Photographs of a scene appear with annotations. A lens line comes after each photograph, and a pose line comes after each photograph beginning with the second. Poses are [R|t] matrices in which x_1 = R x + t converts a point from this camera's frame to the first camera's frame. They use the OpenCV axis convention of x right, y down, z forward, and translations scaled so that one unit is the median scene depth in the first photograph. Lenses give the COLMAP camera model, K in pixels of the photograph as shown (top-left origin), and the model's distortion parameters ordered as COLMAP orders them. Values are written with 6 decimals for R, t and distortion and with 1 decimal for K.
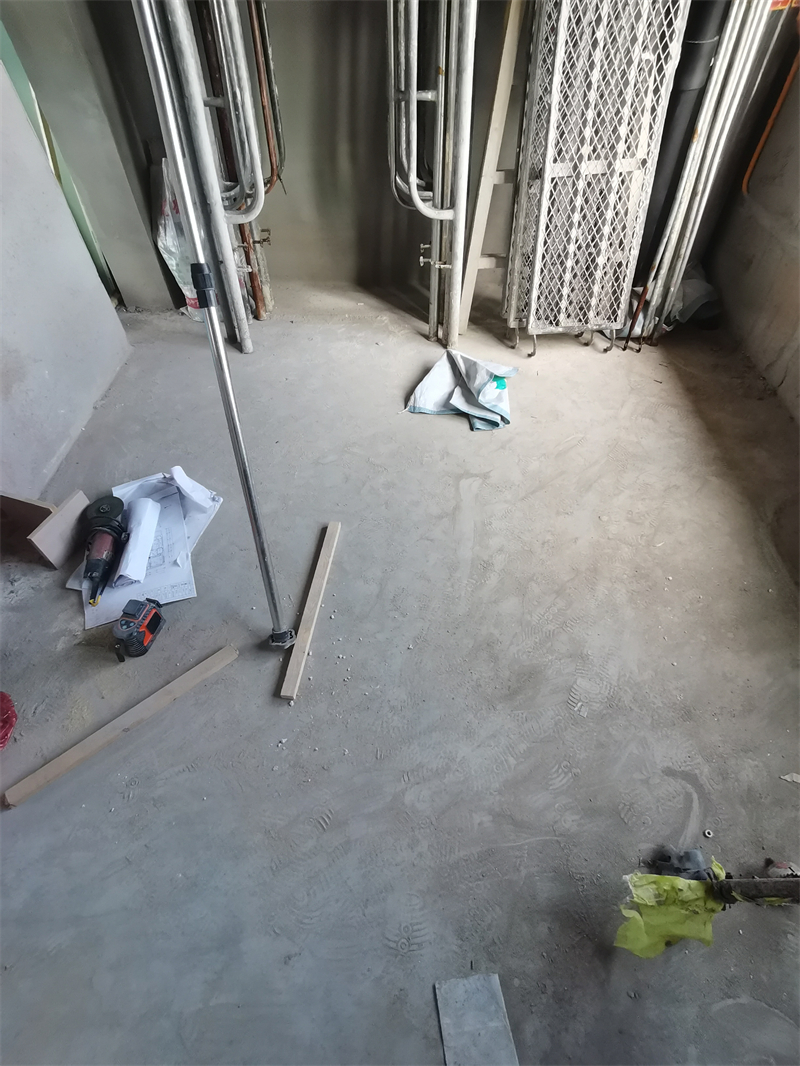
lens RADIAL K [[538.2, 0, 400.0], [0, 538.2, 533.0], [0, 0, 1]] dist [0.020507, -0.000241]
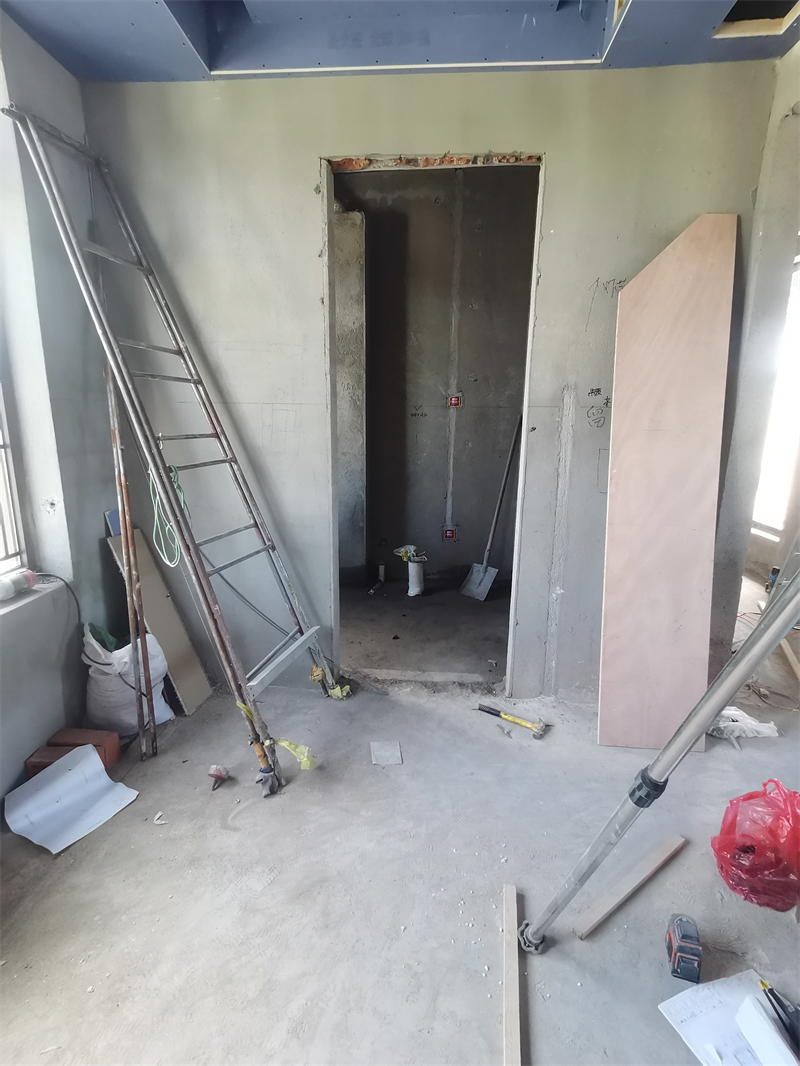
lens RADIAL K [[541.6, 0, 400.0], [0, 541.6, 533.0], [0, 0, 1]] dist [-0.023659, 0.000419]
pose [[-0.998583, 0.004636, 0.053010, -0.021167], [0.049068, 0.465650, 0.883608, -0.677044], [-0.020588, 0.884957, -0.465218, 0.528637]]
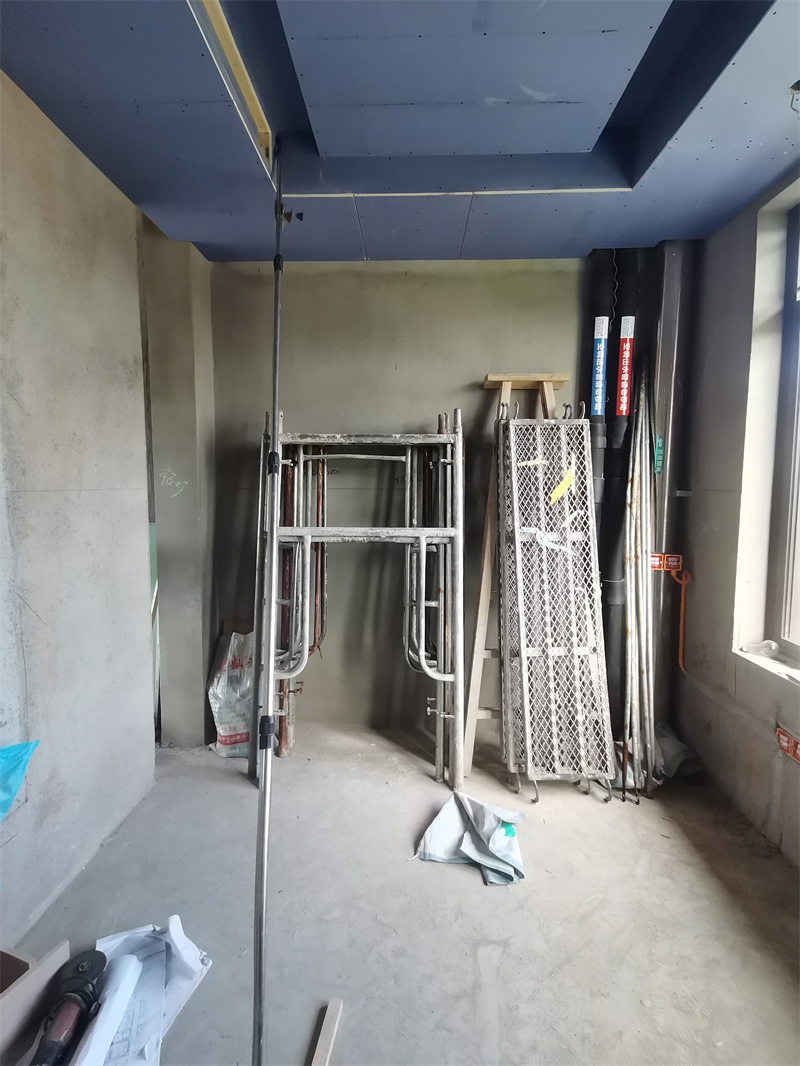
lens RADIAL K [[523.6, 0, 393.0], [0, 523.6, 523.6], [0, 0, 1]] dist [0.059452, -0.042642]
pose [[0.999427, 0.023191, -0.024653, -0.022991], [-0.033838, 0.700378, -0.712970, 0.045274], [0.000732, 0.713395, 0.700761, -0.126022]]
